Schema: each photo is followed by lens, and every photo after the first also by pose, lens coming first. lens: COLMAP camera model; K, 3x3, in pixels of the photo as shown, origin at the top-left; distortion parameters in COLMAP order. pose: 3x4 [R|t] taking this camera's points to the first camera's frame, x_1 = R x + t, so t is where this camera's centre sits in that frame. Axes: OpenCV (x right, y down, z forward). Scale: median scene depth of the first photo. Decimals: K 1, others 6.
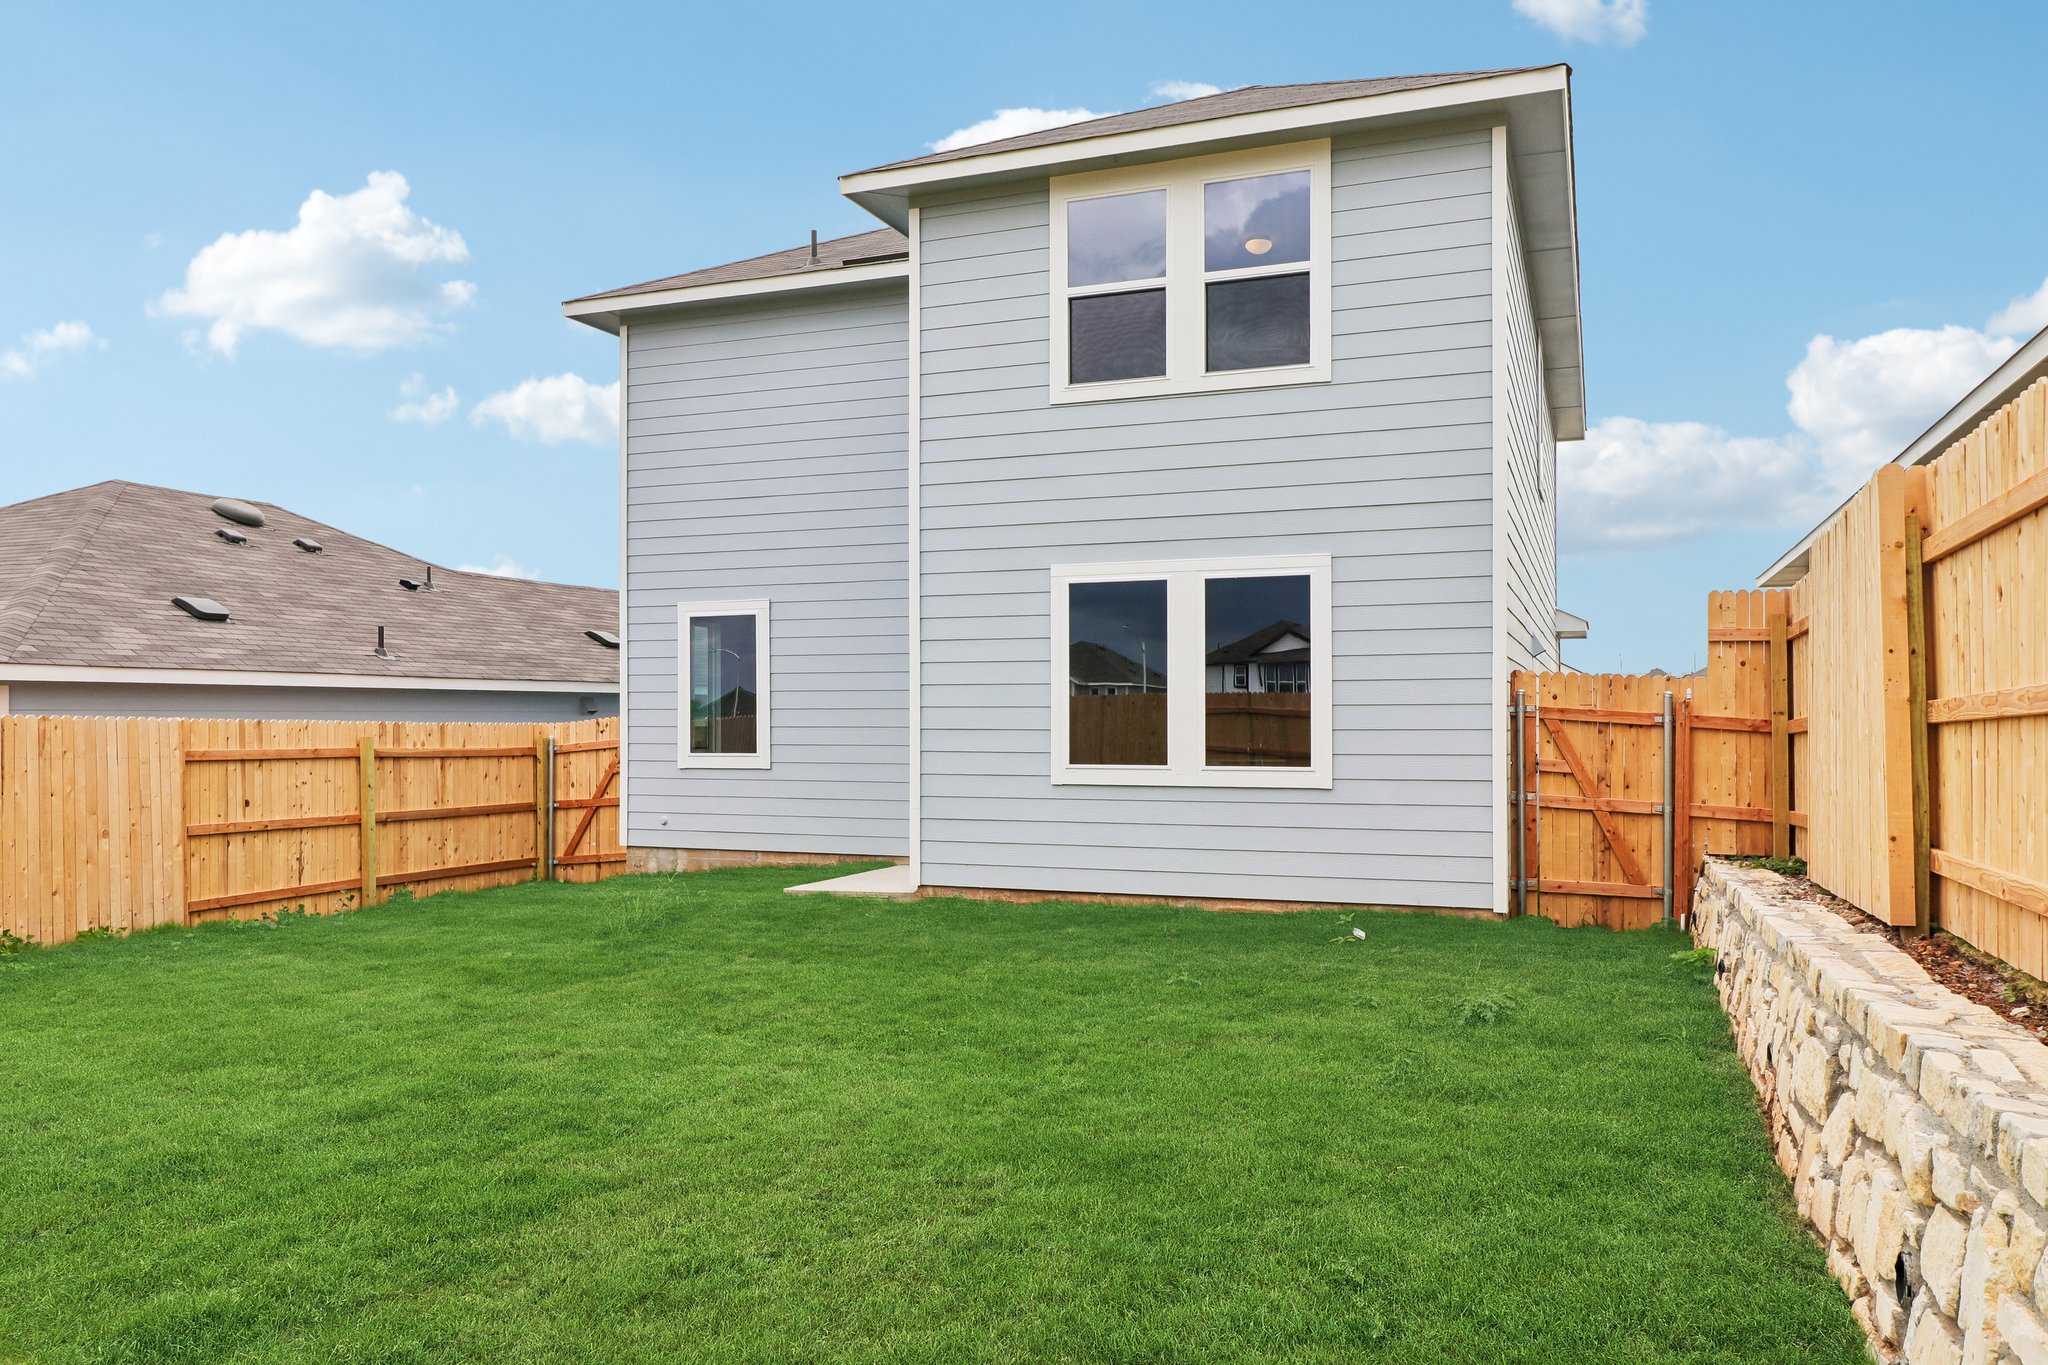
lens RADIAL K [[1482.6, 0, 1024.0], [0, 1482.6, 682.5], [0, 0, 1]] dist [0.047324, 0.000428]
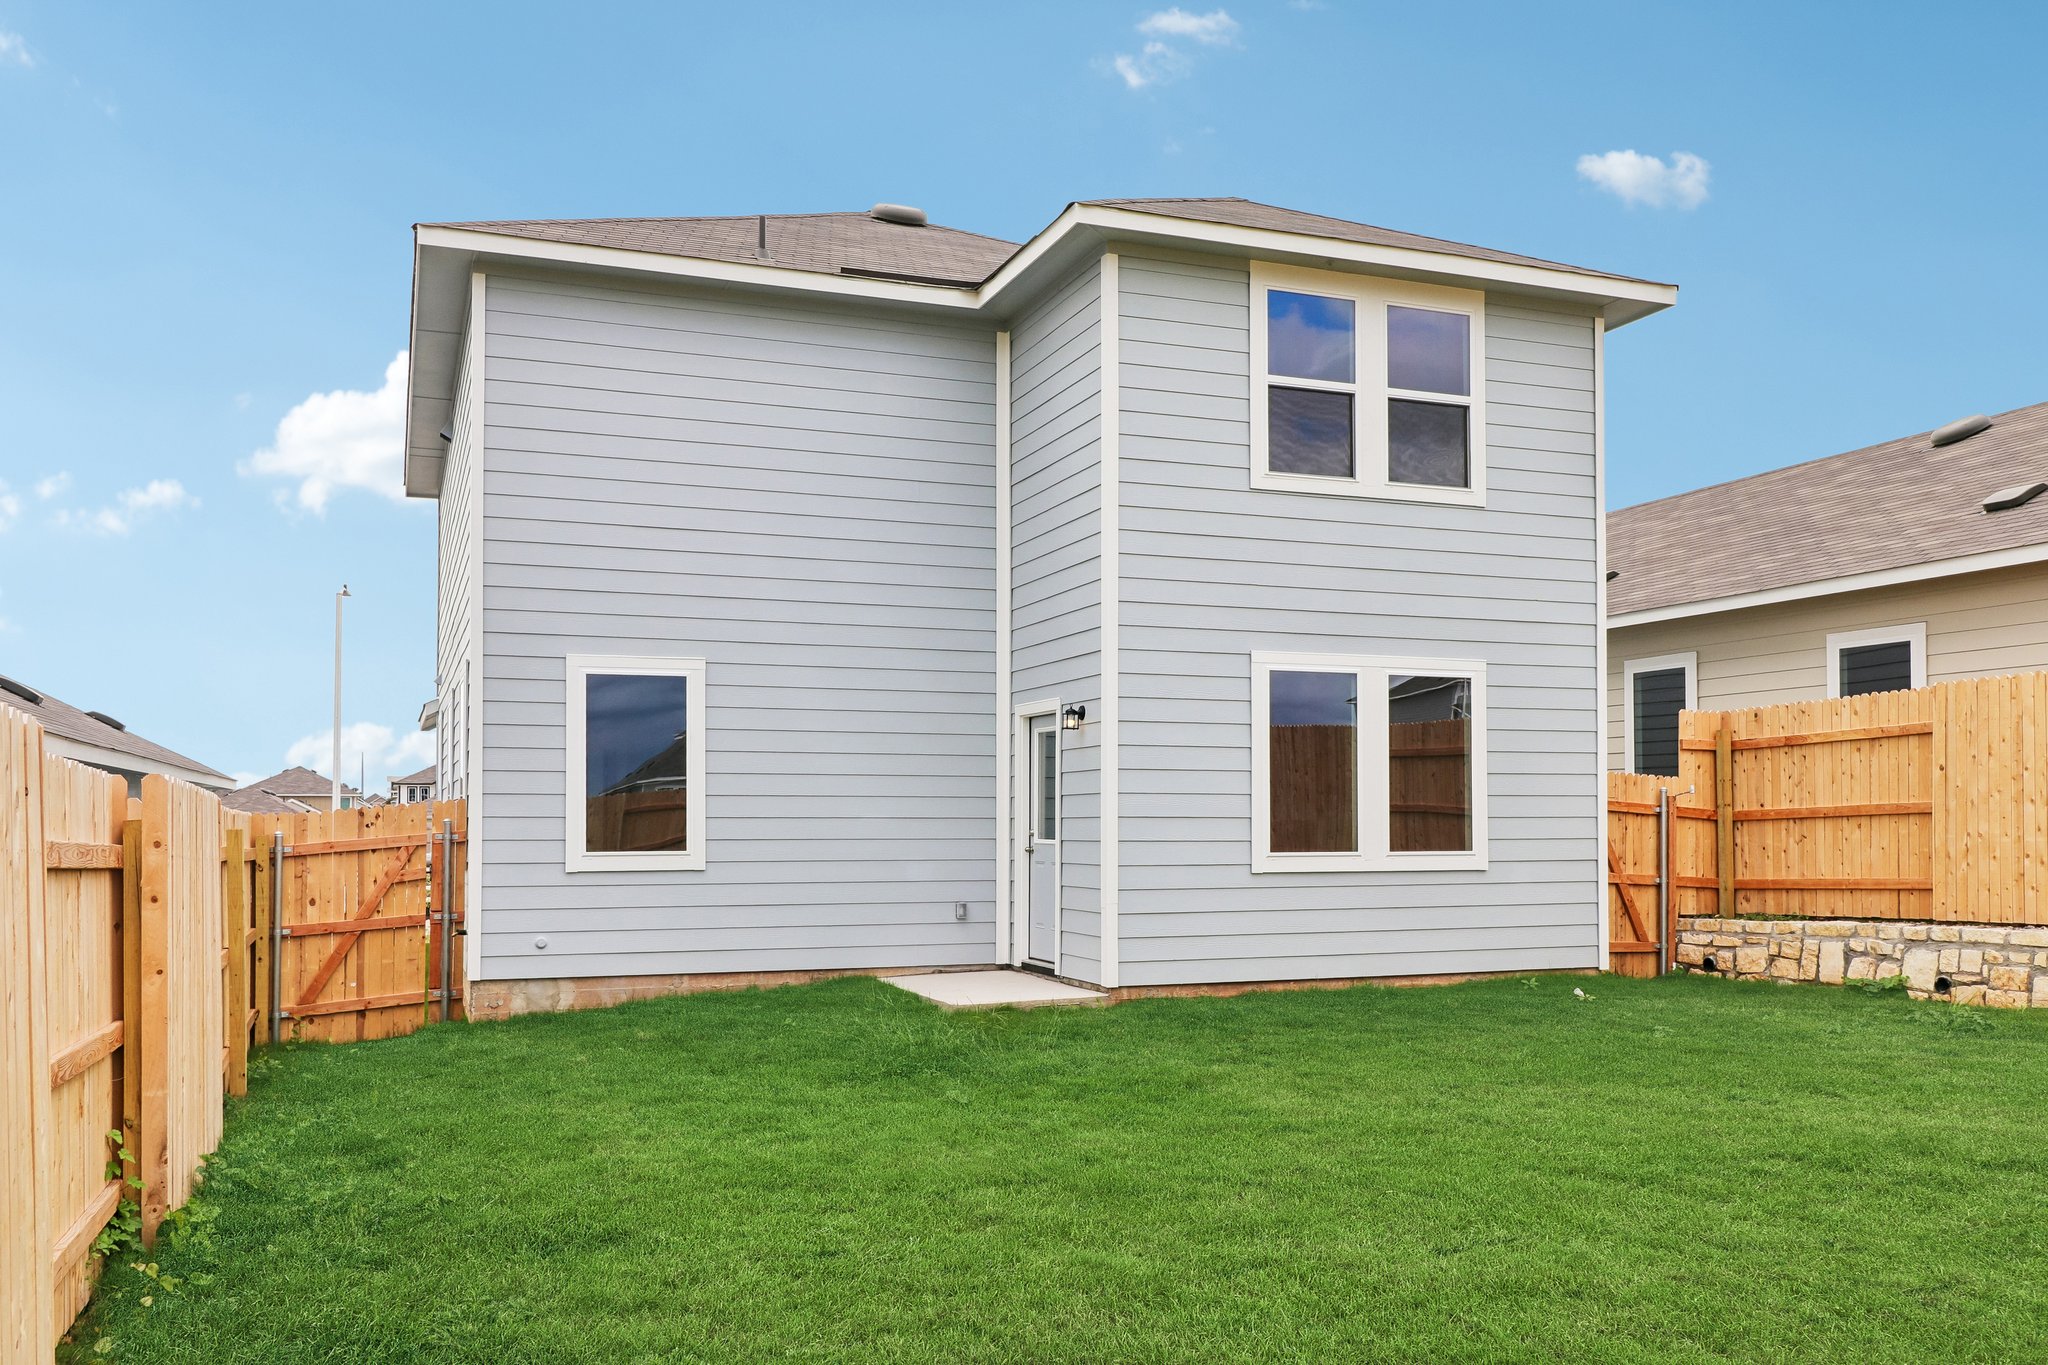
lens RADIAL K [[1656.7, 0, 1025.0], [0, 1656.7, 750.3], [0, 0, 1]] dist [0.064509, 0.000589]
pose [[0.739803, 0.028560, 0.672217, -0.836525], [-0.016139, 0.999564, -0.024707, 0.016815], [-0.672630, 0.007429, 0.739942, 0.285164]]
